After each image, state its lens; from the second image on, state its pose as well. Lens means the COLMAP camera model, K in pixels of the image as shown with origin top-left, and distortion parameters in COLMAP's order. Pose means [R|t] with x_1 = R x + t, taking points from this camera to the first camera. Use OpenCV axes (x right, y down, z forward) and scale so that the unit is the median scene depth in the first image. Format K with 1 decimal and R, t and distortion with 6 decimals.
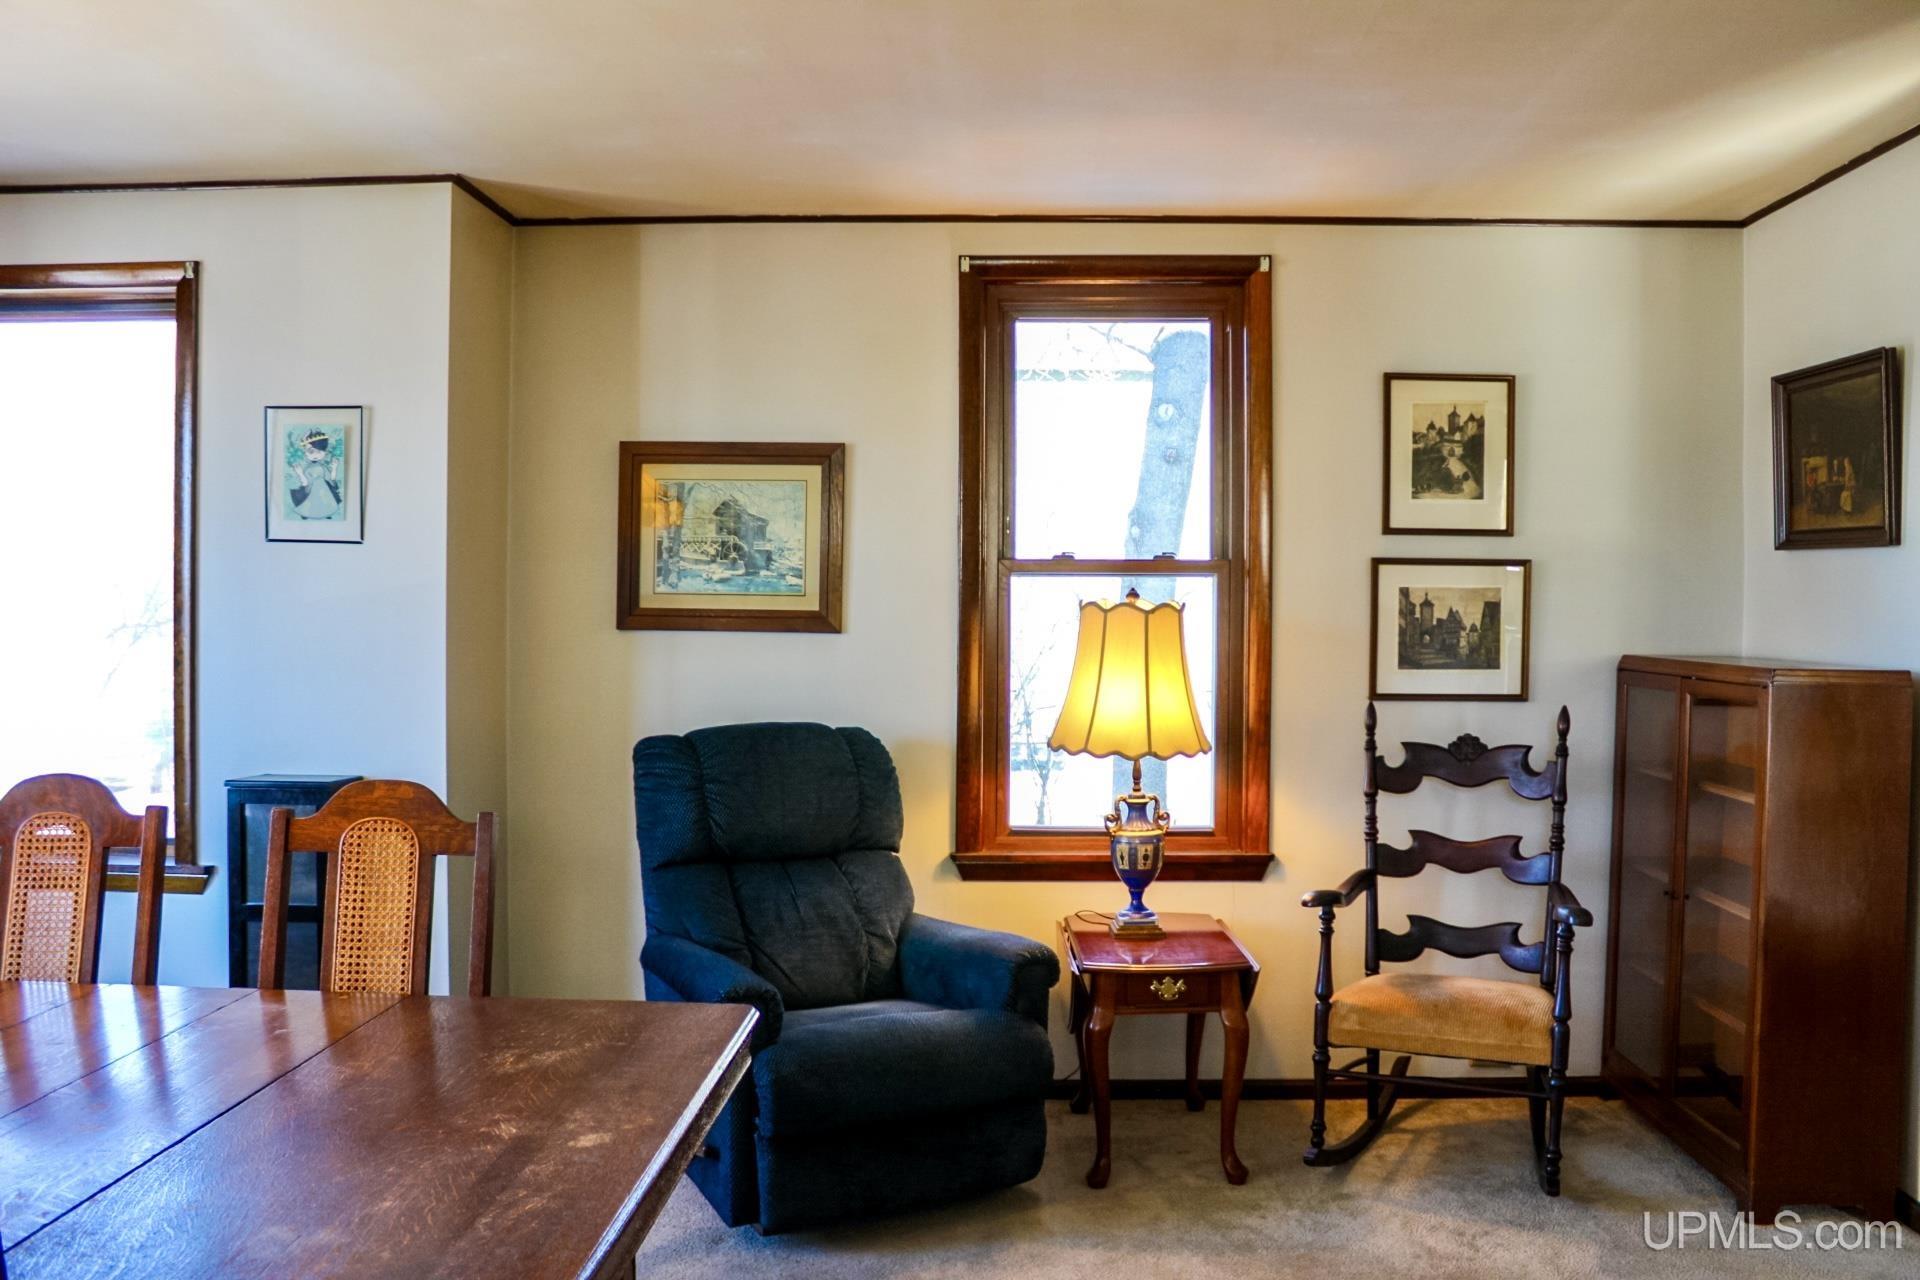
lens RADIAL K [[1594.1, 0, 958.6], [0, 1594.1, 650.5], [0, 0, 1]] dist [-0.155727, 0.124015]
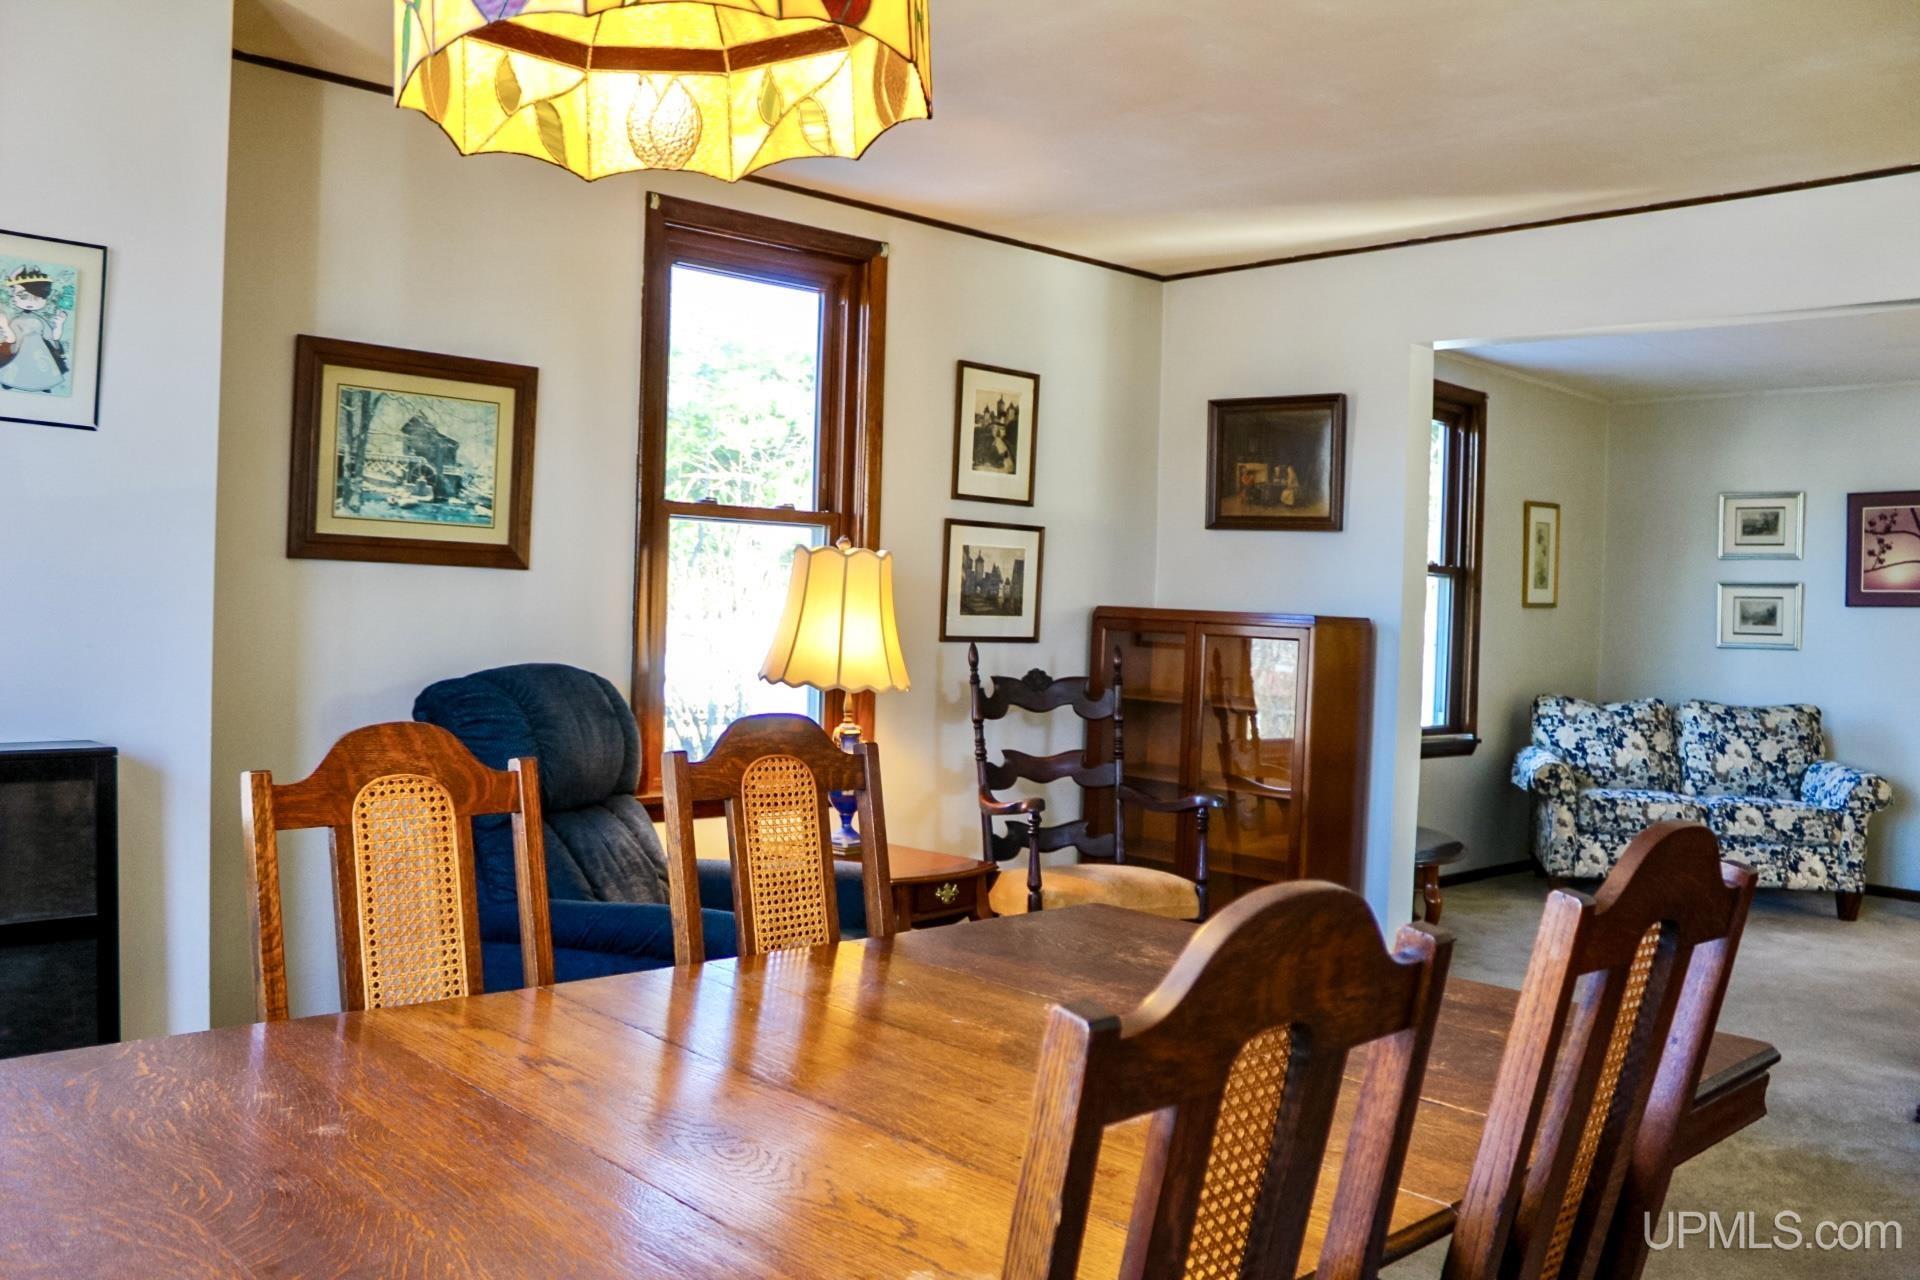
lens RADIAL K [[1594.1, 0, 968.0], [0, 1594.1, 648.5], [0, 0, 1]] dist [-0.155727, 0.124015]
pose [[0.699240, -0.003190, 0.714880, -0.564976], [-0.011503, 0.999810, 0.015713, 0.018104], [-0.714794, -0.019210, 0.699071, 0.170374]]
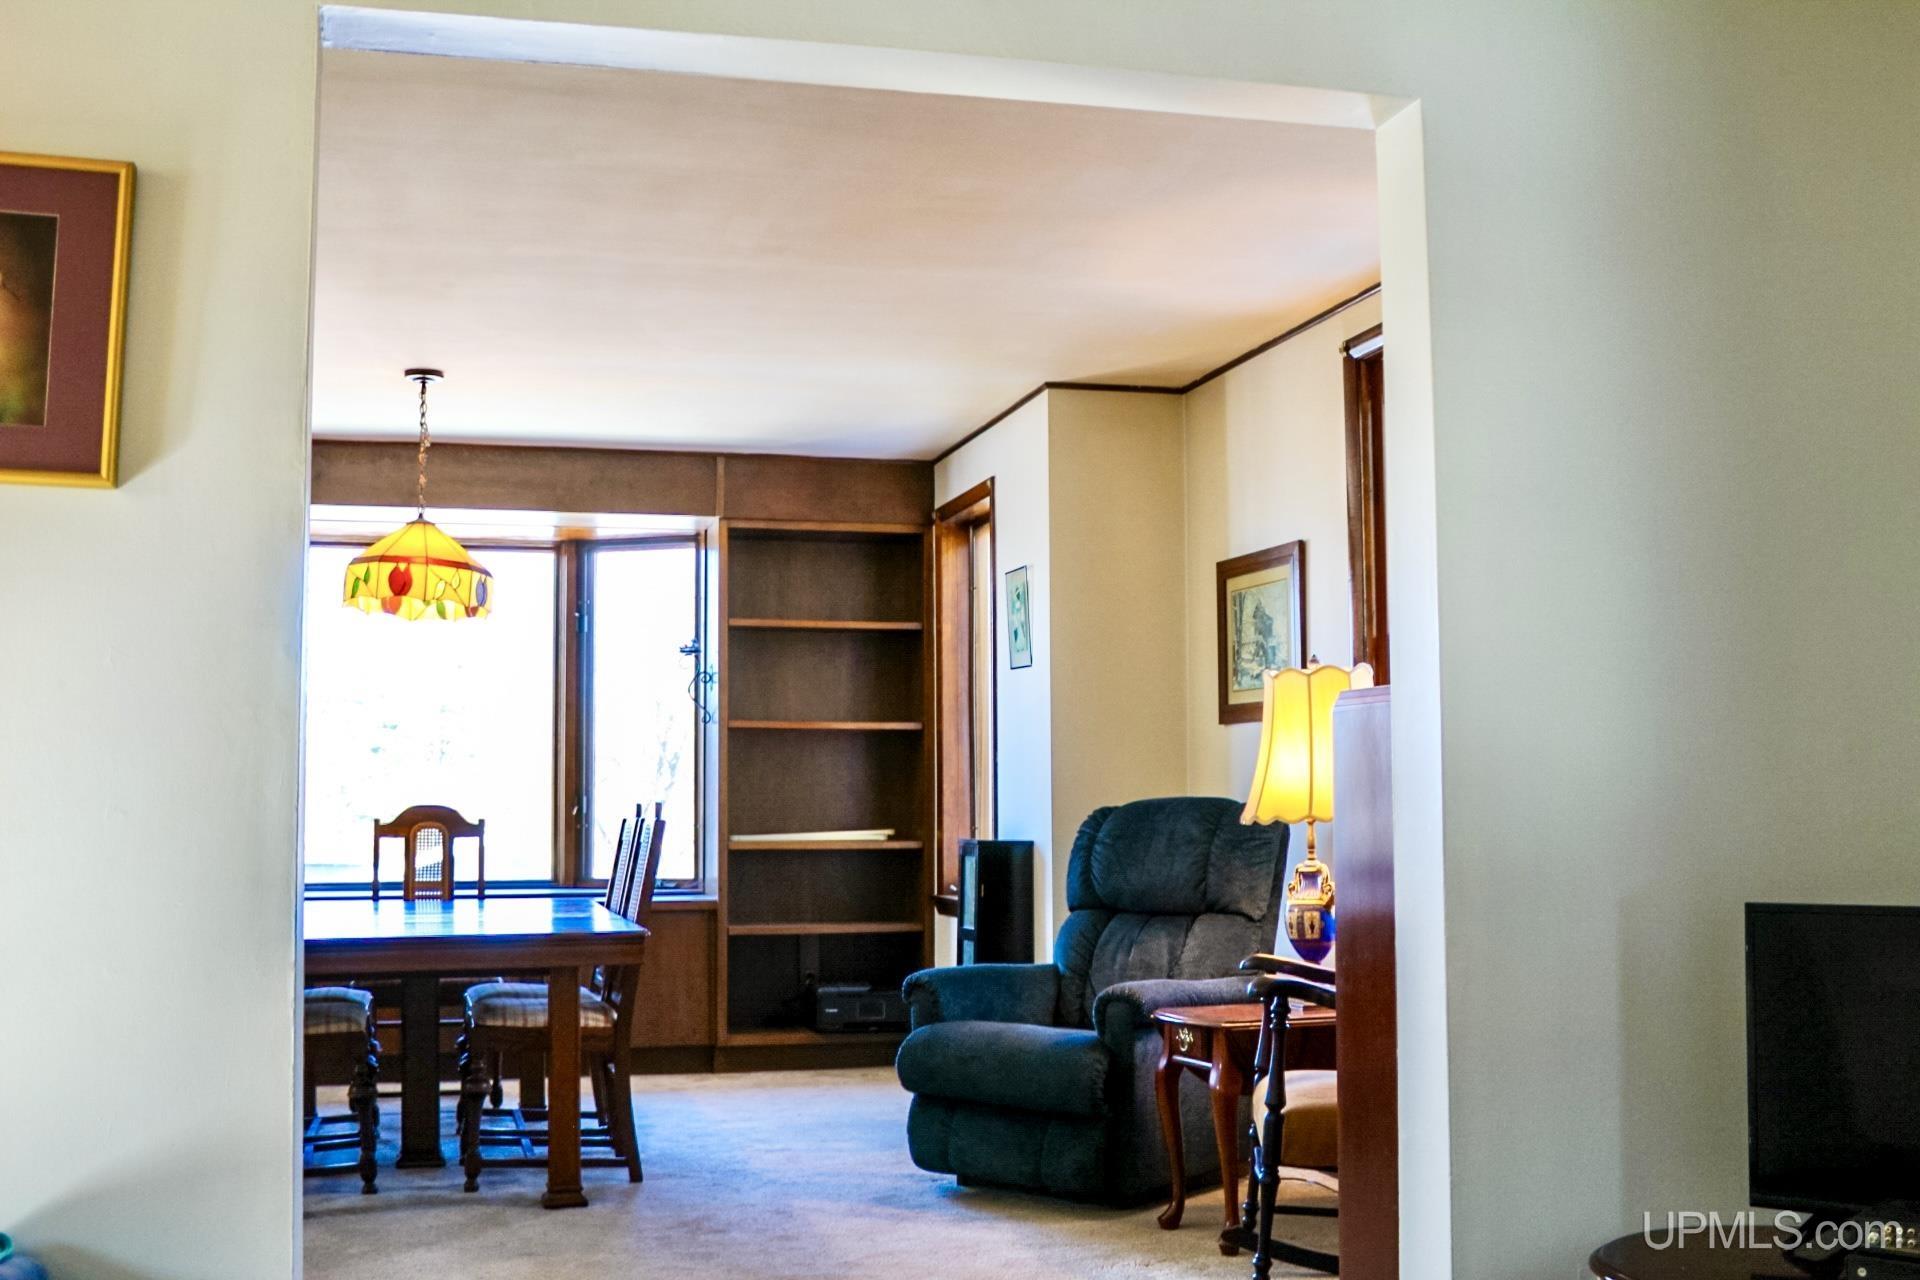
lens RADIAL K [[2076.7, 0, 999.9], [0, 2076.7, 646.1], [0, 0, 1]] dist [-0.084268, 0.000000]
pose [[0.315574, -0.085093, -0.945078, 1.194687], [-0.008006, 0.995697, -0.092324, 0.072496], [0.948867, 0.036702, 0.313535, 0.379358]]
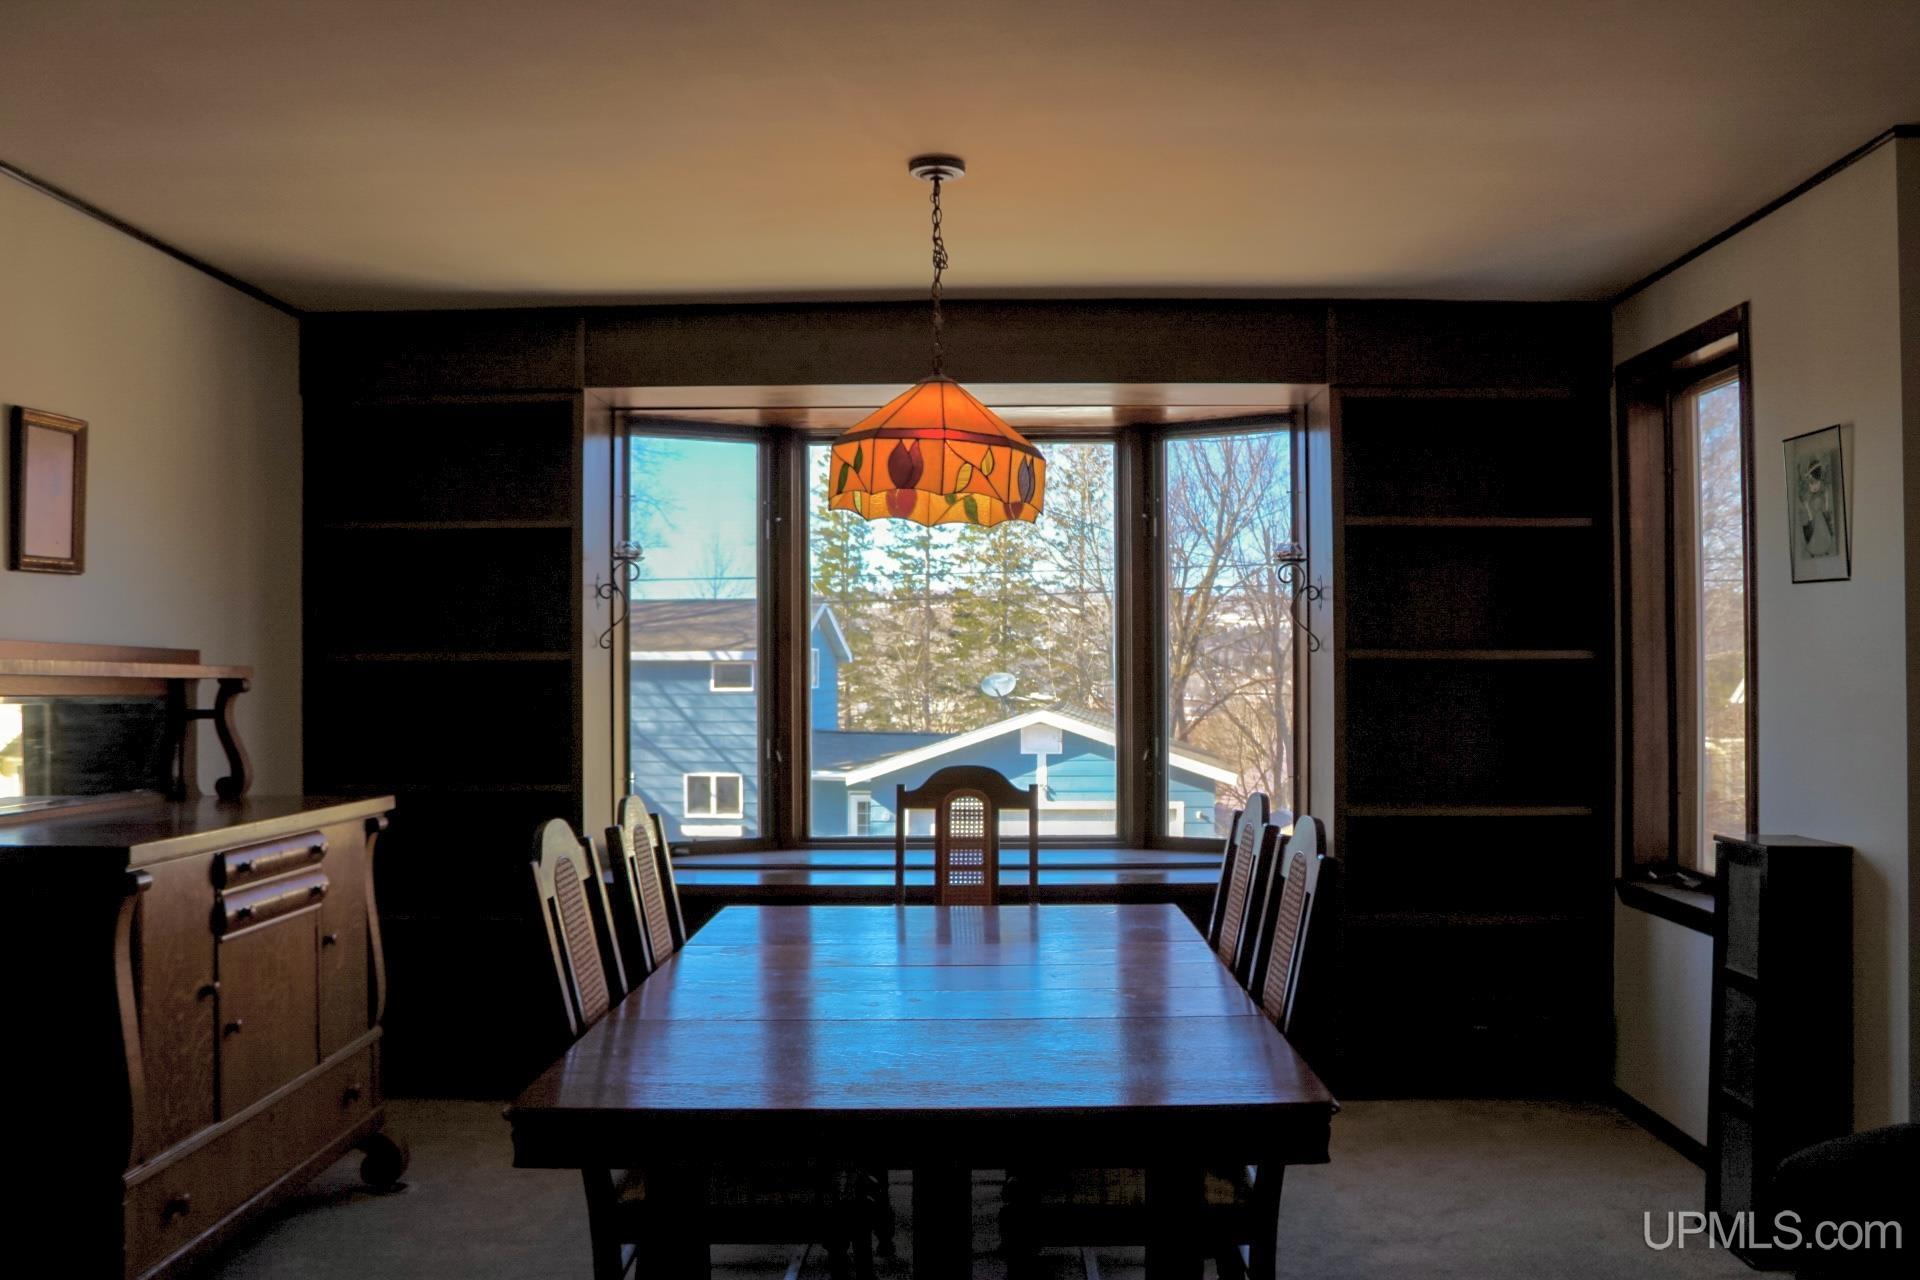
lens RADIAL K [[1594.1, 0, 950.8], [0, 1594.1, 640.2], [0, 0, 1]] dist [-0.155727, 0.124015]
pose [[0.021182, -0.030477, -0.999311, 0.425865], [-0.015530, 0.999405, -0.030809, -0.000543], [0.999655, 0.016172, 0.020696, 0.440190]]
